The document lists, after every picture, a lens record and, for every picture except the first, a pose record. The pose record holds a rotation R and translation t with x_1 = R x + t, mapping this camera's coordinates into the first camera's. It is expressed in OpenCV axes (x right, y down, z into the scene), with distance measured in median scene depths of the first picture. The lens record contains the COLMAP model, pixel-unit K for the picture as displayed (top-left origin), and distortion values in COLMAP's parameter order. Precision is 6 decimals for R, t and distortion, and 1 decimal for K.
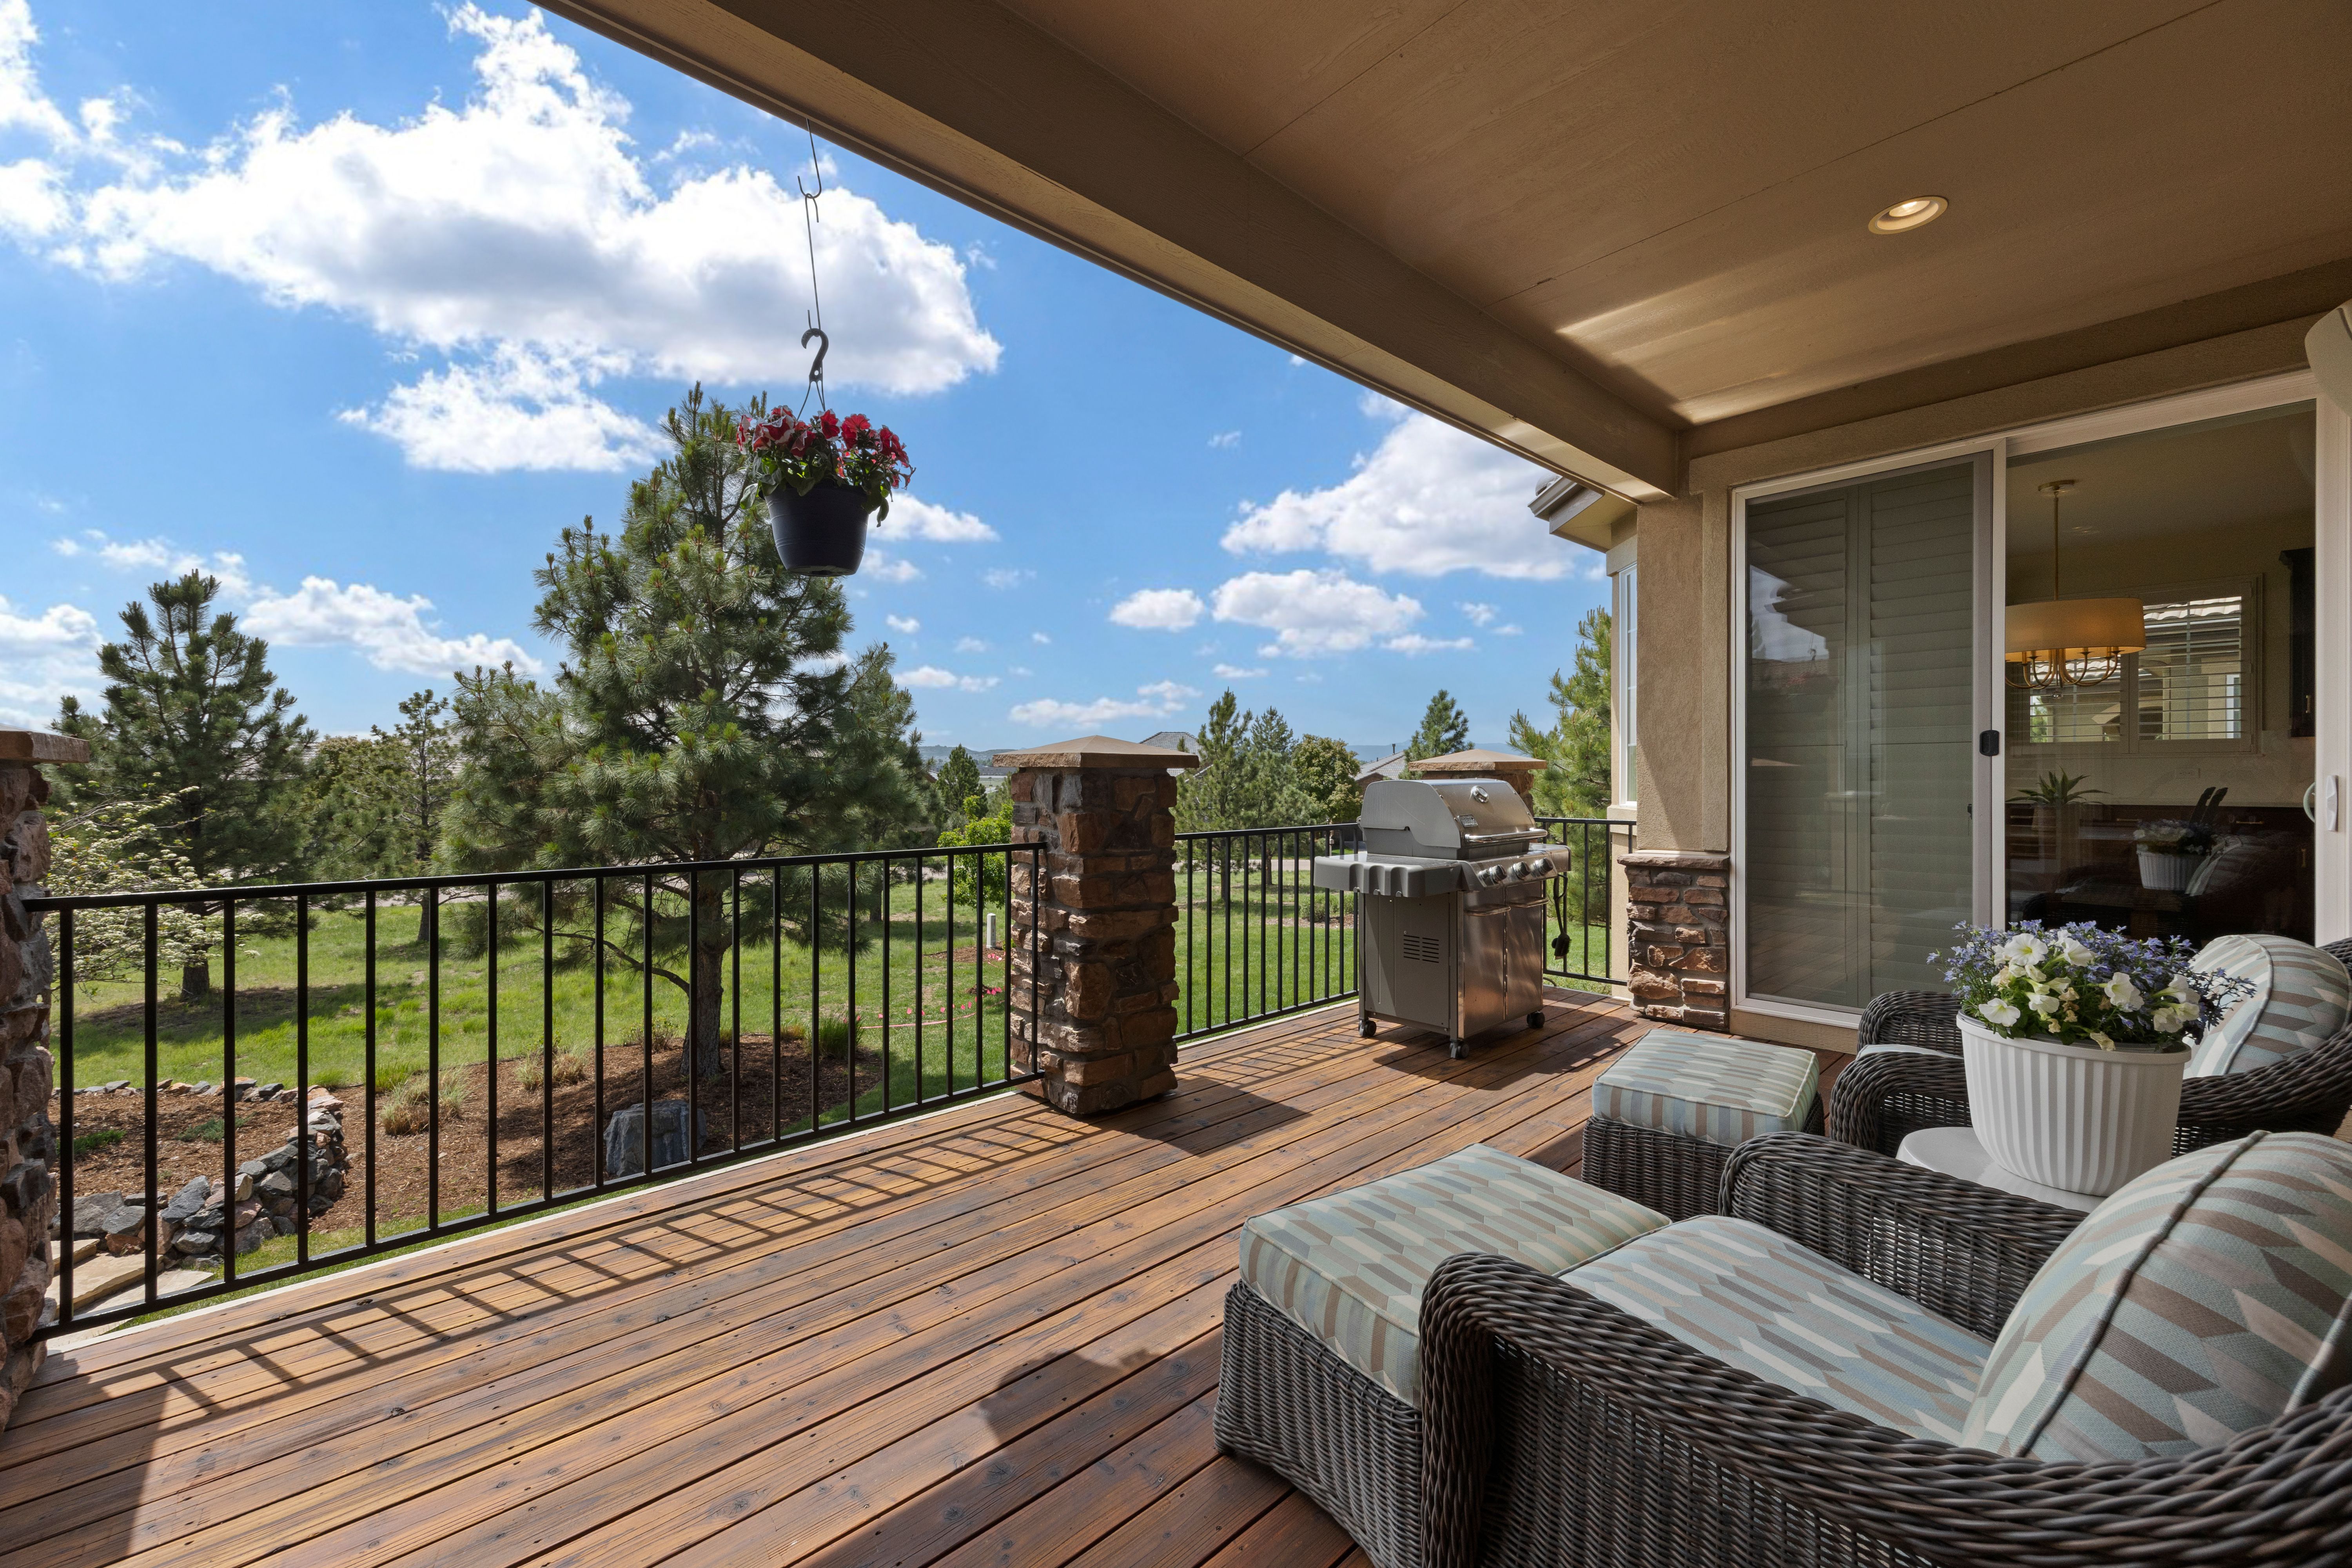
lens RADIAL K [[914.6, 0, 1176.0], [0, 914.6, 784.0], [0, 0, 1]] dist [-0.000830, -0.000099]
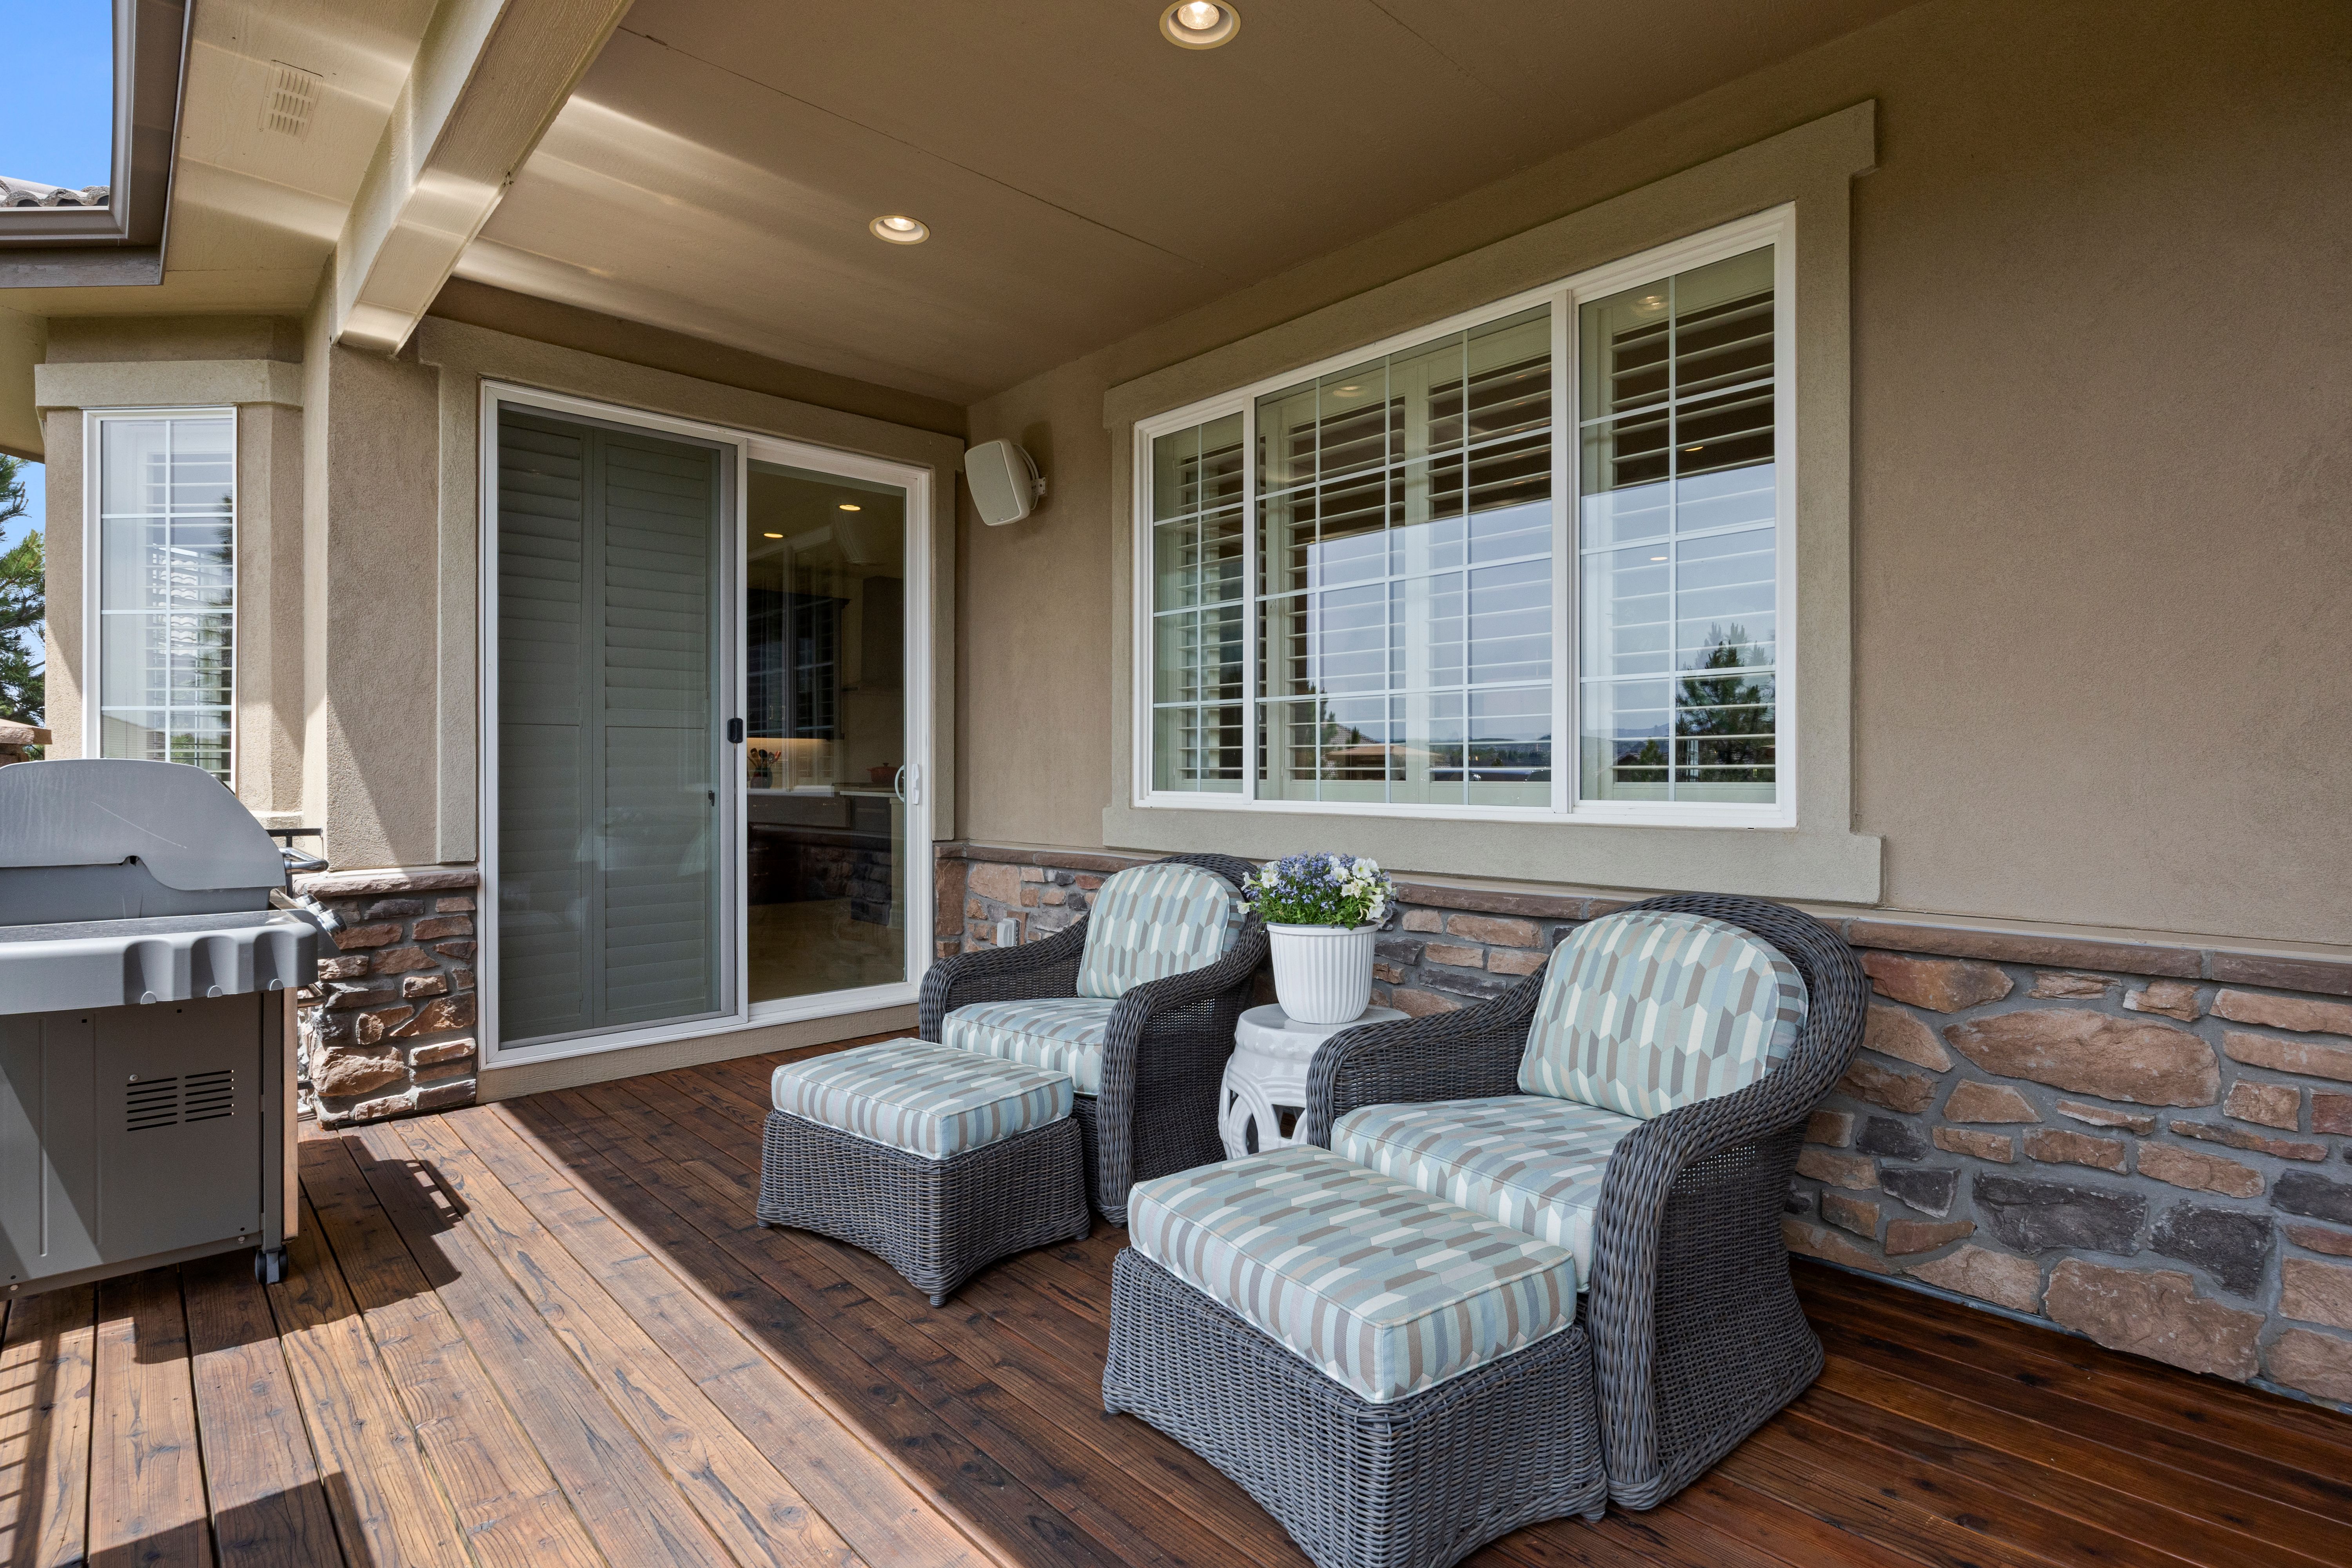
lens RADIAL K [[1121.5, 0, 1176.0], [0, 1121.5, 784.0], [0, 0, 1]] dist [-0.035993, -0.000083]
pose [[-0.037048, -0.004687, 0.999302, -0.319245], [0.009318, 0.999944, 0.005036, 0.011634], [-0.999270, 0.009498, -0.037002, 0.466230]]
